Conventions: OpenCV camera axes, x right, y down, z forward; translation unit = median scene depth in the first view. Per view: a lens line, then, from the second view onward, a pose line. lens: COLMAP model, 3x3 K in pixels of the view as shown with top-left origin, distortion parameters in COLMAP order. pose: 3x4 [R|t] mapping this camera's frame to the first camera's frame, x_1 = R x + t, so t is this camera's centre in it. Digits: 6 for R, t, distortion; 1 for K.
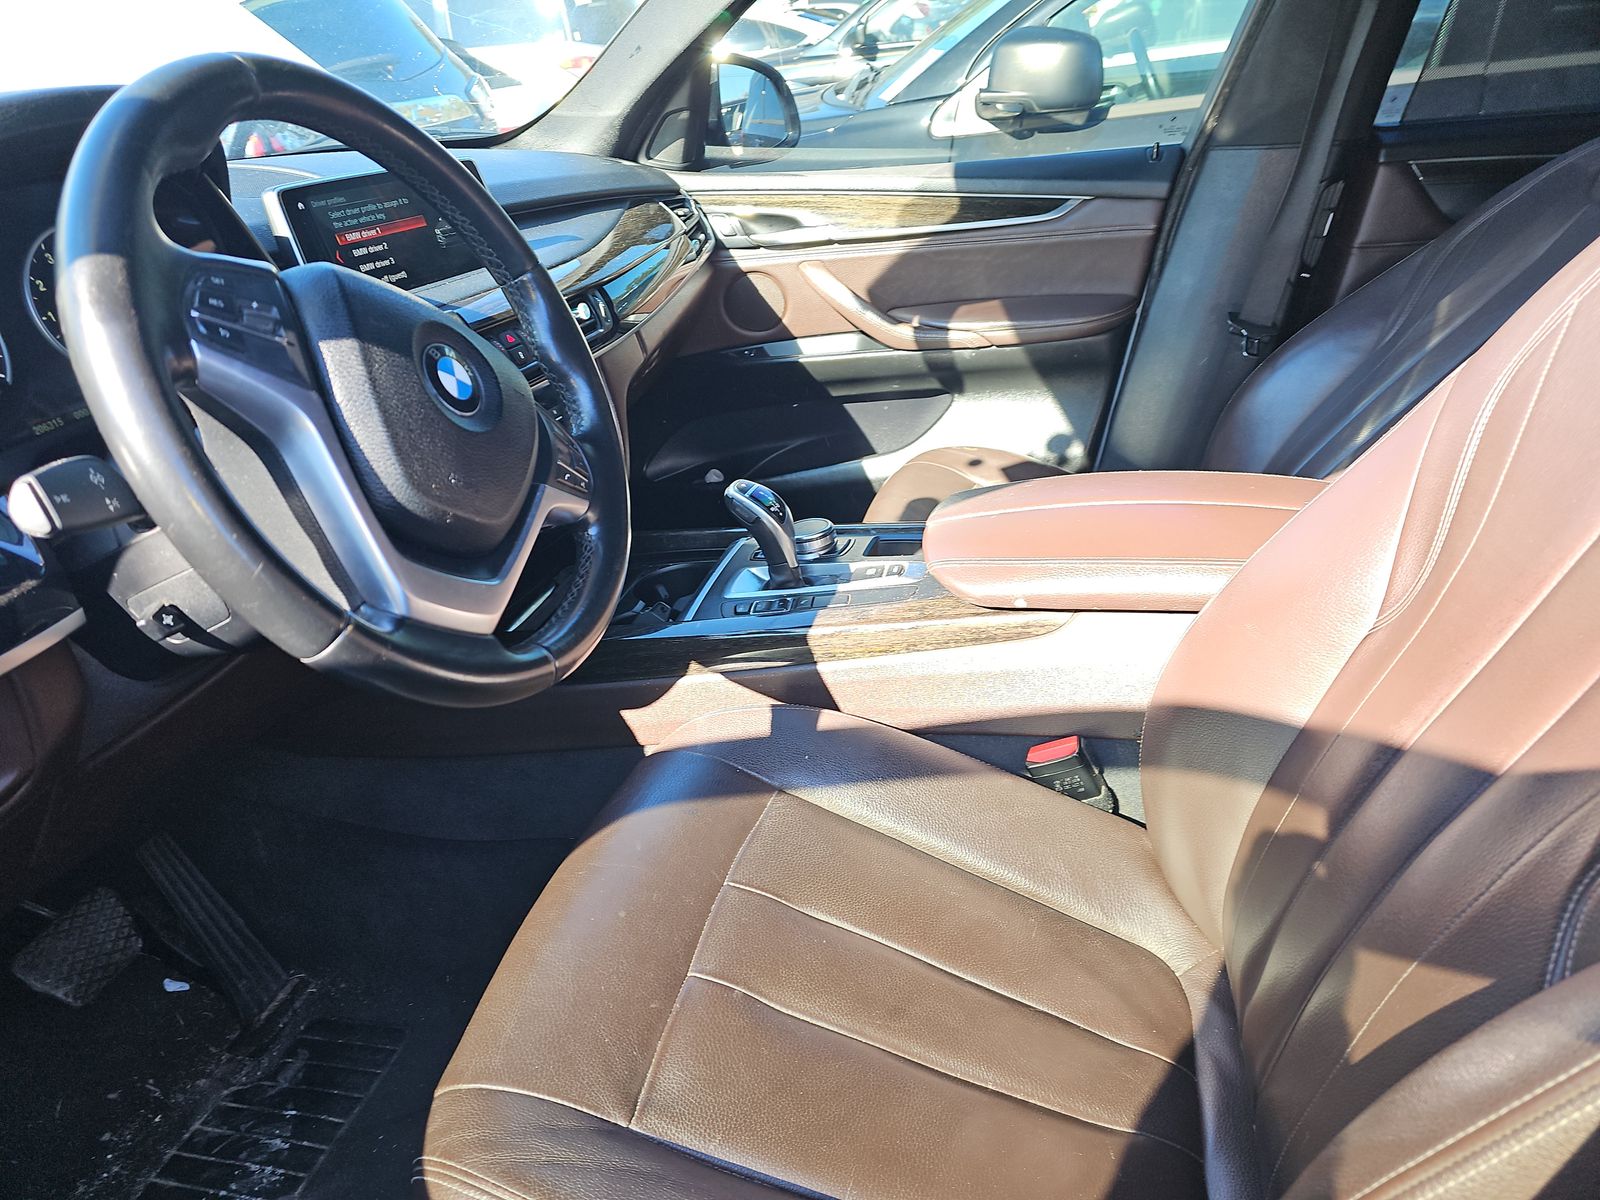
lens RADIAL K [[1073.7, 0, 775.7], [0, 1073.7, 624.2], [0, 0, 1]] dist [0.049095, -0.033281]
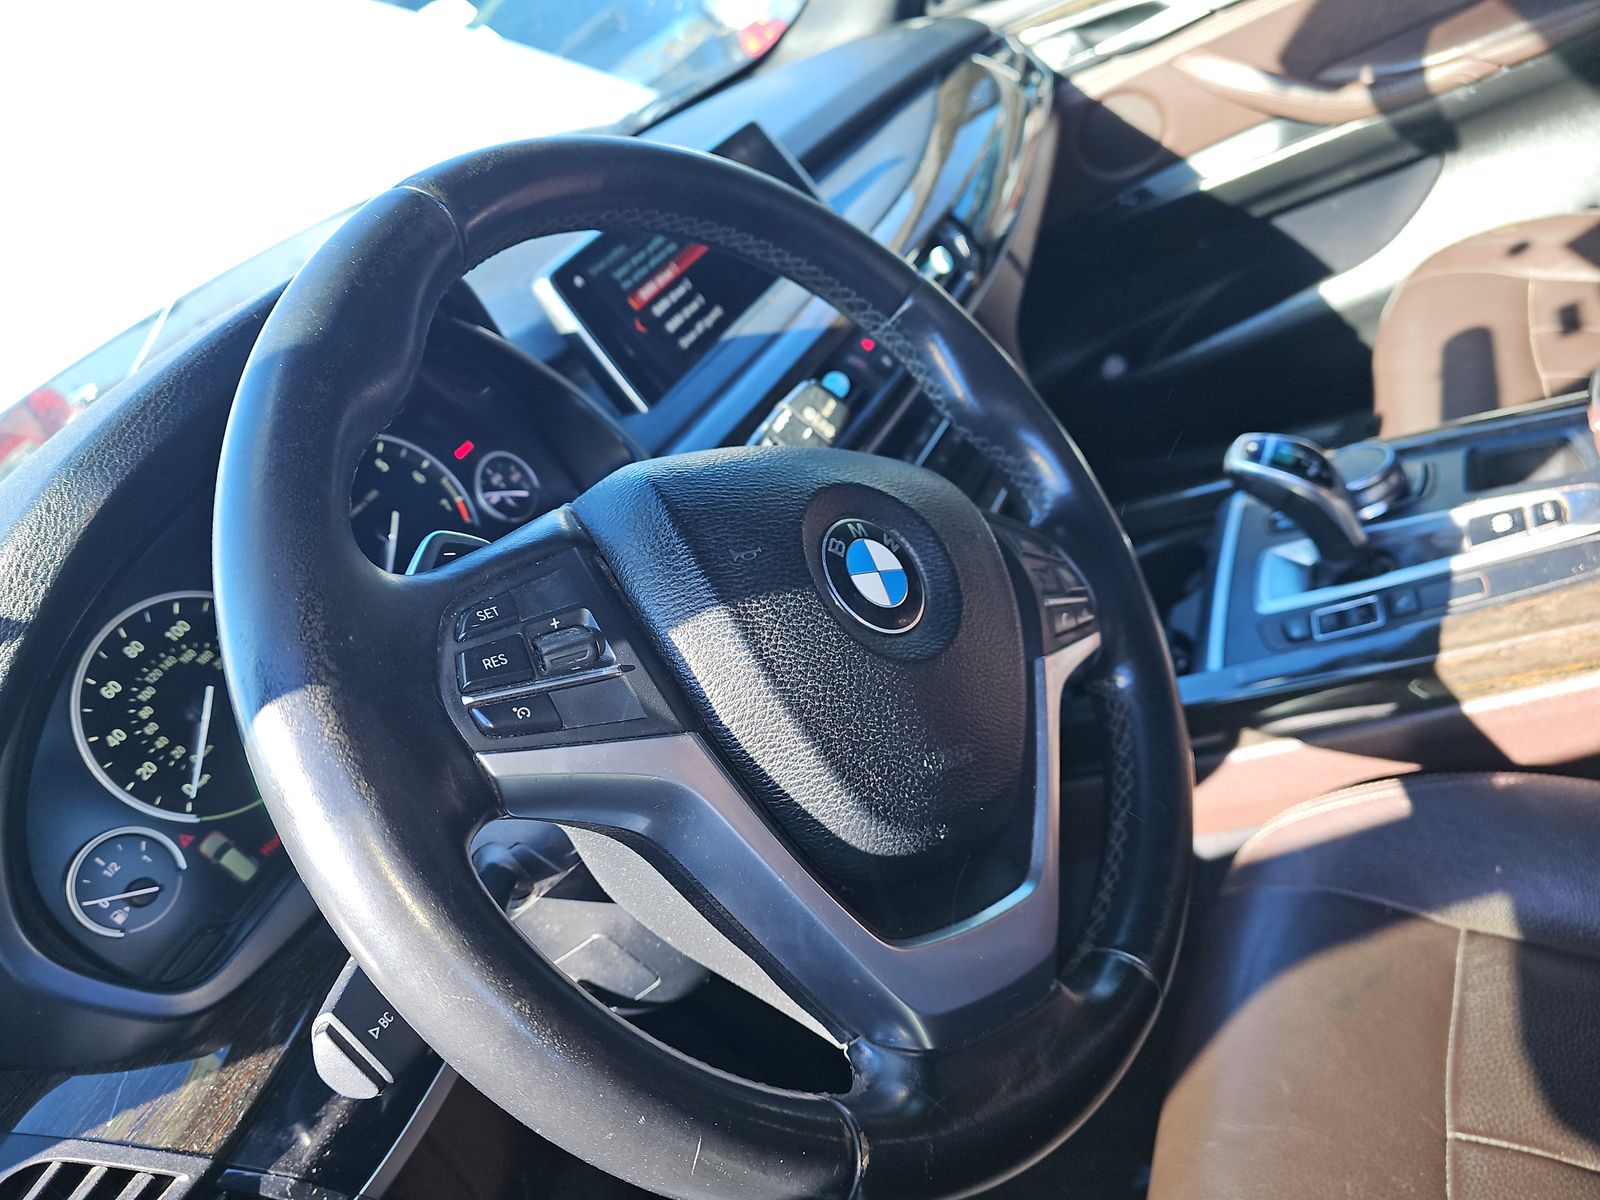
lens RADIAL K [[1073.7, 0, 801.8], [0, 1073.7, 602.3], [0, 0, 1]] dist [0.049095, -0.033281]
pose [[0.917364, -0.234531, -0.321618, -0.093967], [0.271595, 0.959484, 0.075006, -0.166642], [0.290996, -0.156157, 0.943894, 0.270233]]
